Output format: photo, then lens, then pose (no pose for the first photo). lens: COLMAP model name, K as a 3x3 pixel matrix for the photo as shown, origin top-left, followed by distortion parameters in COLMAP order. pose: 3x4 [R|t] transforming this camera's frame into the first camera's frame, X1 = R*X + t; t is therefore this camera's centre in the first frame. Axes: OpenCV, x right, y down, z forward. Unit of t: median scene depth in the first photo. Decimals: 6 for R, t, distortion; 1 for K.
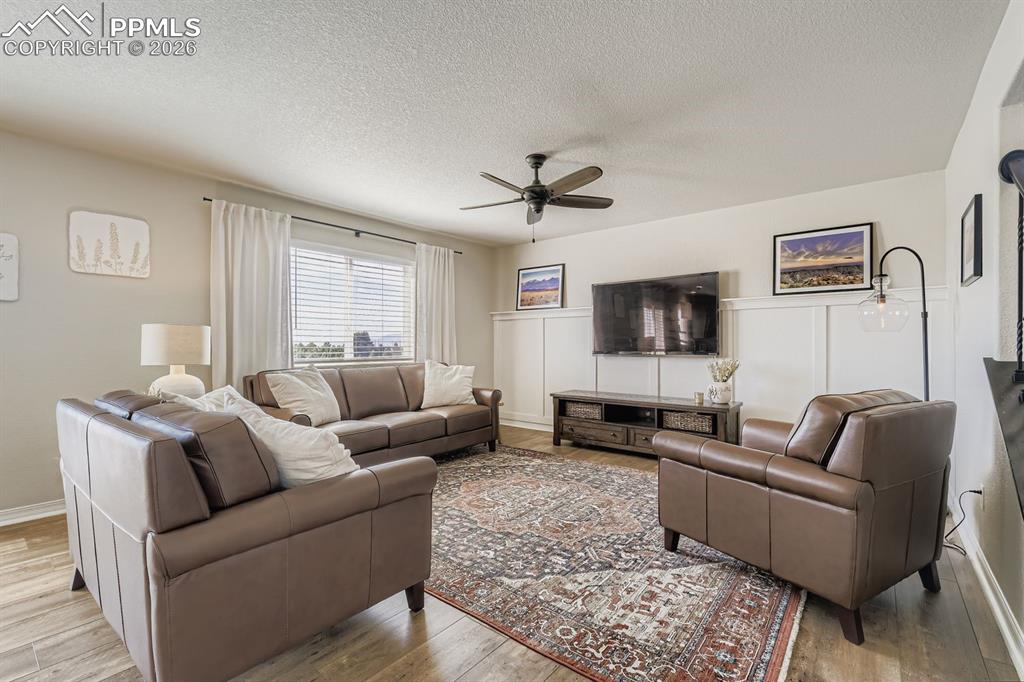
lens RADIAL K [[452.3, 0, 513.1], [0, 452.3, 344.7], [0, 0, 1]] dist [-0.001324, 0.000148]
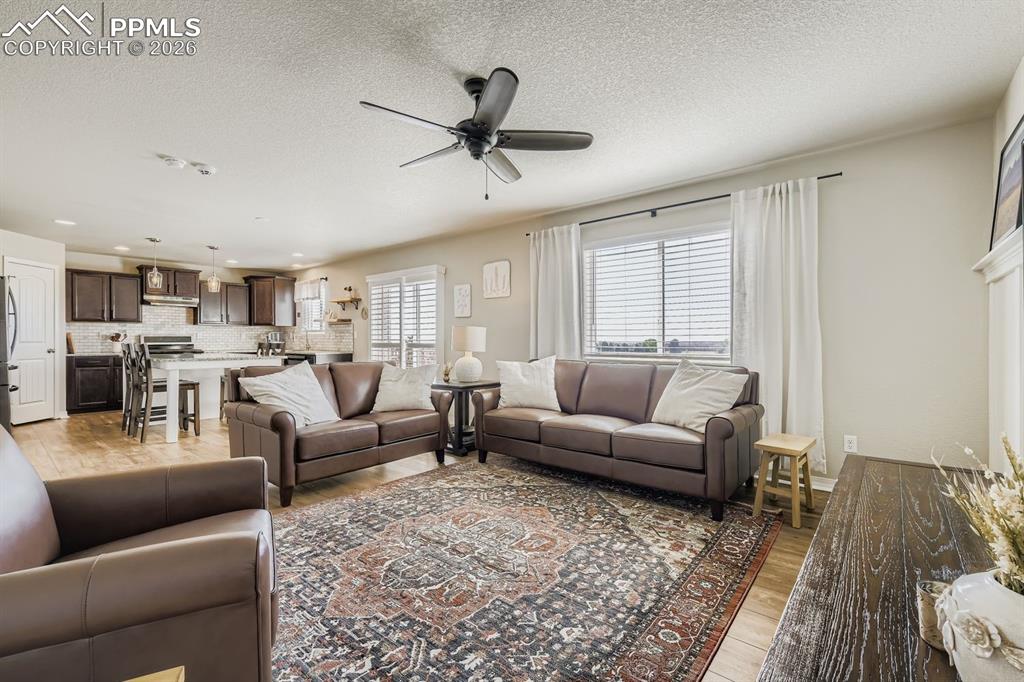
lens RADIAL K [[452.3, 0, 511.5], [0, 452.3, 339.8], [0, 0, 1]] dist [-0.001324, 0.000148]
pose [[-0.023113, 0.003537, -0.999727, 0.786040], [-0.001074, 0.999993, 0.003563, -0.000743], [0.999732, 0.001156, -0.023109, 1.068296]]
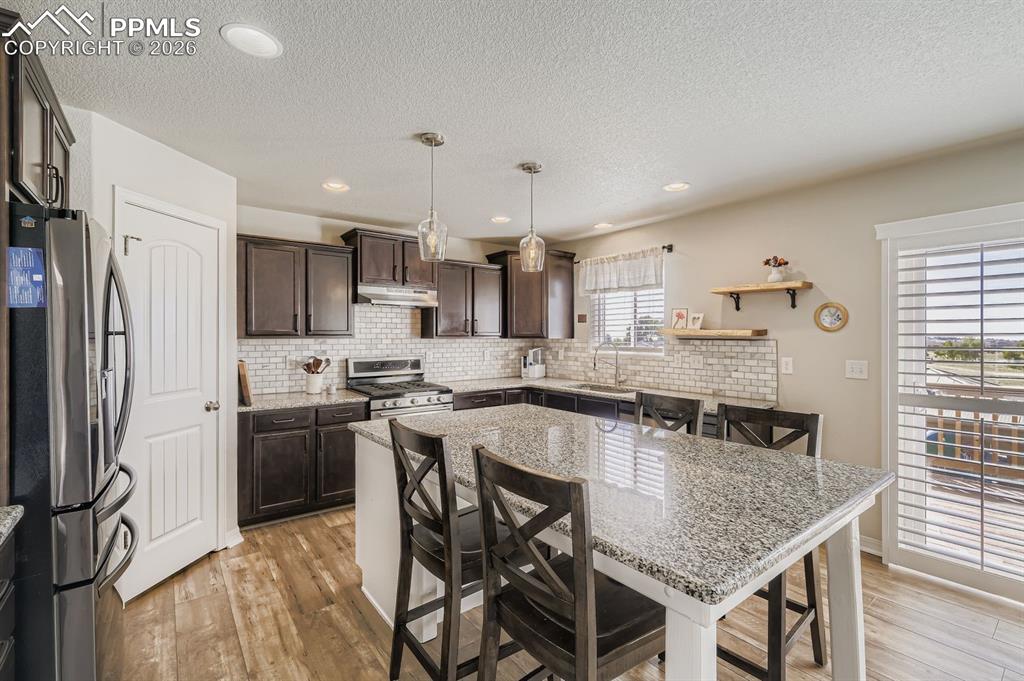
lens RADIAL K [[452.3, 0, 506.4], [0, 452.3, 336.0], [0, 0, 1]] dist [-0.001324, 0.000148]
pose [[-0.230940, 0.002404, -0.972965, -0.344146], [-0.002473, 0.999992, 0.003057, -0.084374], [0.972965, 0.003112, -0.230933, -0.150013]]
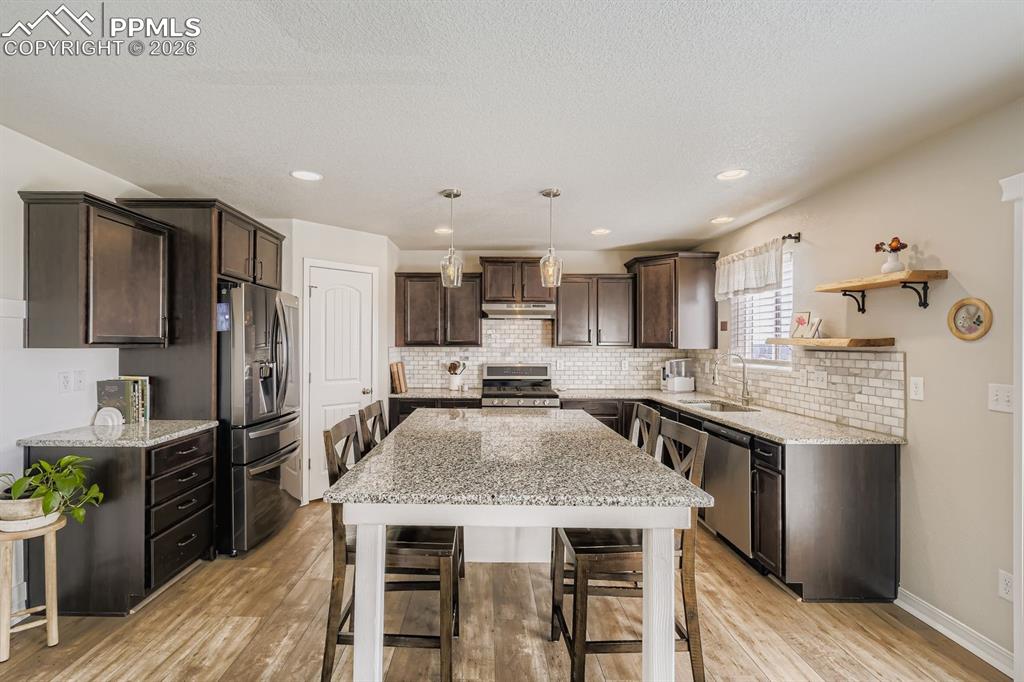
lens RADIAL K [[479.3, 0, 486.2], [0, 479.3, 342.9], [0, 0, 1]] dist [0.005817, 0.000620]
pose [[-0.778171, -0.003456, -0.628043, -0.454960], [-0.004086, 0.999992, -0.000441, -0.086112], [0.628039, 0.002223, -0.778179, 0.396218]]
